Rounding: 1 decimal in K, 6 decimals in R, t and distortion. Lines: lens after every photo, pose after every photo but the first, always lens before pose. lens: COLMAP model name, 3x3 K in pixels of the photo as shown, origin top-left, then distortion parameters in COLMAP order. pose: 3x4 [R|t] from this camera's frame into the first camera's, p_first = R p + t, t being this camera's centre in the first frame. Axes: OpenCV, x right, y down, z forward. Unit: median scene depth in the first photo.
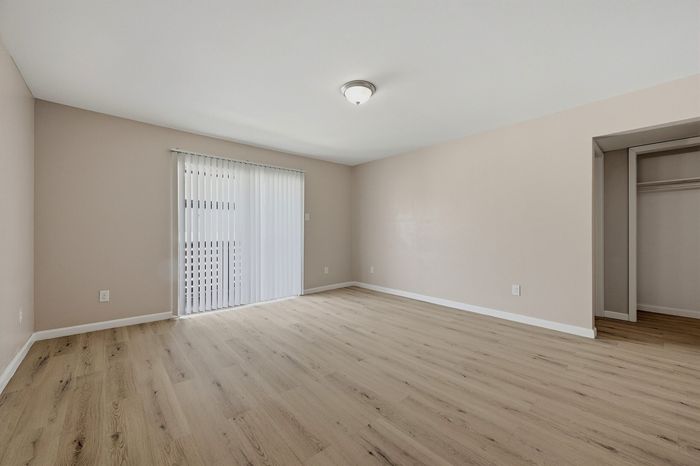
lens RADIAL K [[278.8, 0, 352.4], [0, 278.8, 232.6], [0, 0, 1]] dist [-0.000809, -0.000219]
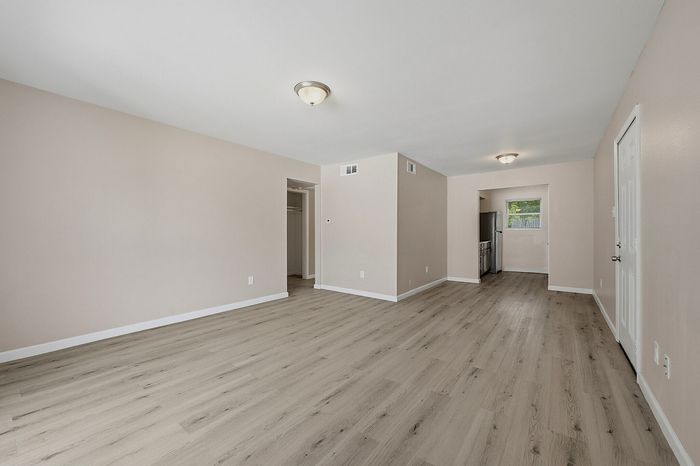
lens RADIAL K [[278.8, 0, 352.4], [0, 278.8, 232.6], [0, 0, 1]] dist [-0.000809, -0.000219]
pose [[-0.201276, 0.000178, 0.979535, -0.984616], [0.003884, 0.999992, 0.000616, -0.012227], [-0.979527, 0.003928, -0.201275, 1.070590]]
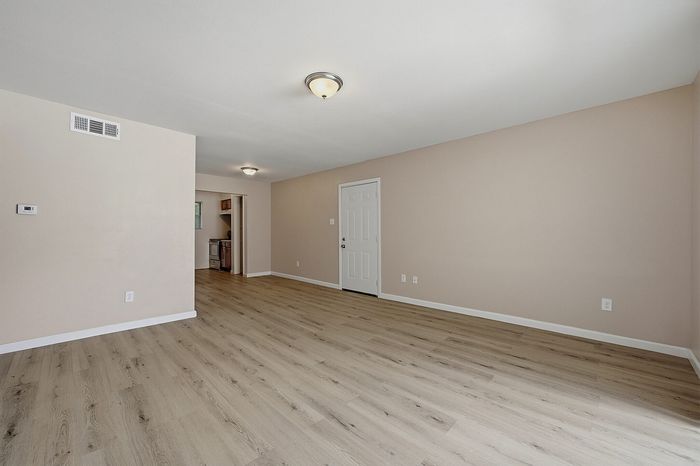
lens RADIAL K [[274.1, 0, 350.0], [0, 274.1, 233.0], [0, 0, 1]] dist [0.000098, -0.000052]
pose [[-0.997295, -0.000679, -0.073503, 0.000939], [-0.000936, 0.999994, 0.003456, -0.014671], [0.073500, 0.003515, -0.997289, 1.937085]]
